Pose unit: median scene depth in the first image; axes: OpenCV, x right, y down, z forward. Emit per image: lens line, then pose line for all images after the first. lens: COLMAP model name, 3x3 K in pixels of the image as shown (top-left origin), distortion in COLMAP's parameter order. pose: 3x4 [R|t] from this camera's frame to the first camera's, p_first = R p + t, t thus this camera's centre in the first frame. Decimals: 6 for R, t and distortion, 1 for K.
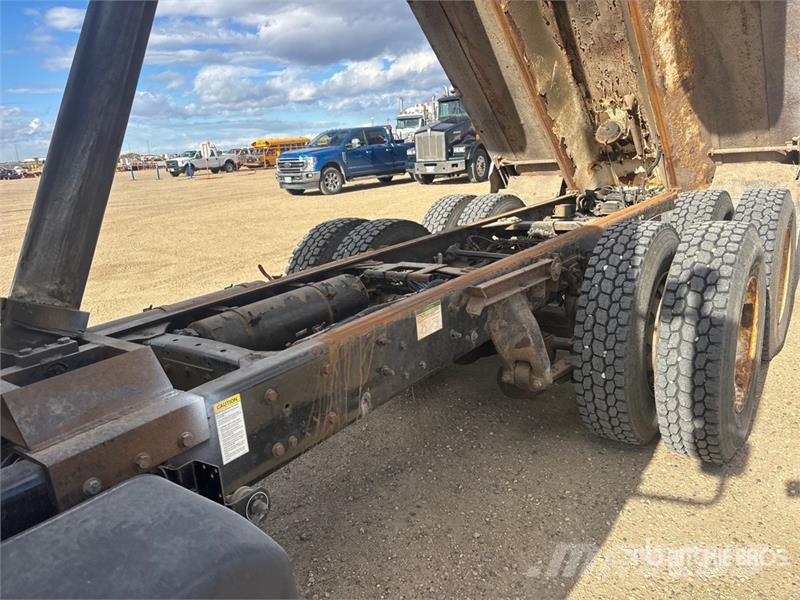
lens RADIAL K [[614.8, 0, 388.7], [0, 614.8, 276.6], [0, 0, 1]] dist [0.031433, -0.002792]
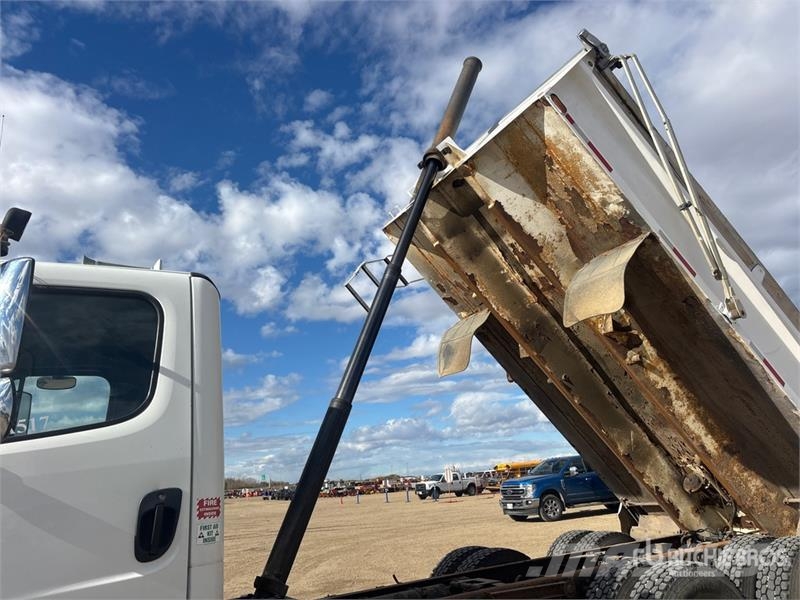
lens RADIAL K [[600.9, 0, 400.0], [0, 600.9, 300.0], [0, 0, 1]] dist [0.046440, -0.043420]
pose [[0.929443, -0.106227, -0.353342, 0.070765], [-0.067861, 0.892106, -0.446701, 0.007108], [0.362670, 0.439162, 0.821953, -0.101579]]
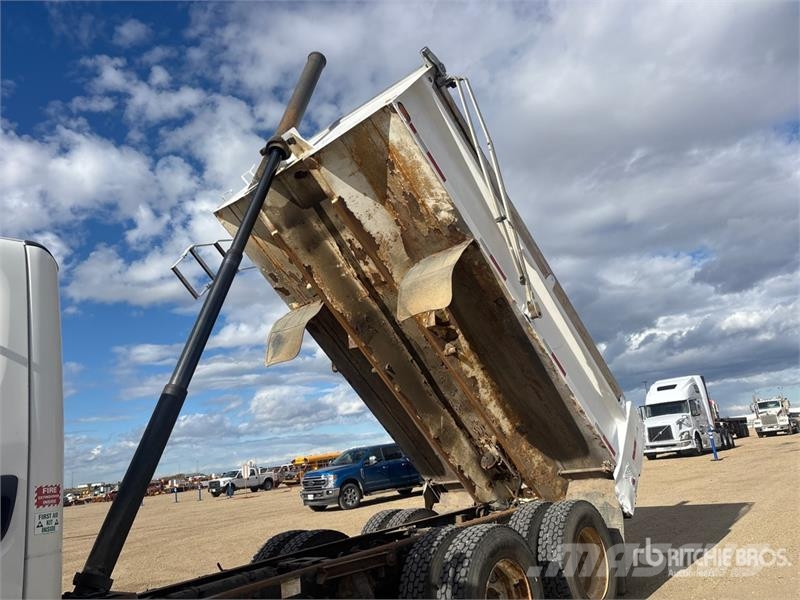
lens RADIAL K [[600.9, 0, 400.0], [0, 600.9, 300.0], [0, 0, 1]] dist [0.046440, -0.043420]
pose [[0.997806, -0.052908, -0.039809, 0.057293], [0.029681, 0.894861, -0.445358, 0.013433], [0.059187, 0.443199, 0.894467, -0.112426]]
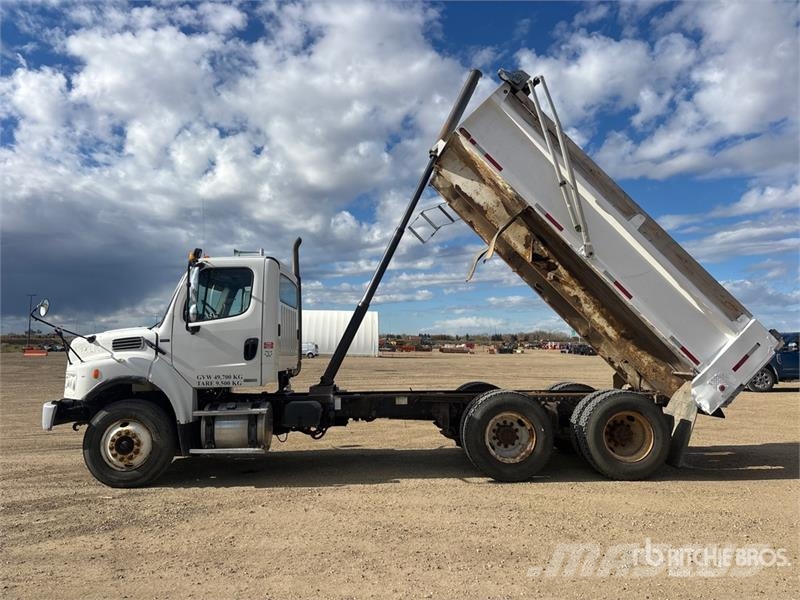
lens RADIAL K [[593.0, 0, 398.4], [0, 593.0, 282.5], [0, 0, 1]] dist [-0.023990, 0.001106]
pose [[0.622568, -0.016483, -0.782392, 0.333006], [-0.205493, 0.961250, -0.183767, 0.004494], [0.755104, 0.275184, 0.595057, -0.158775]]
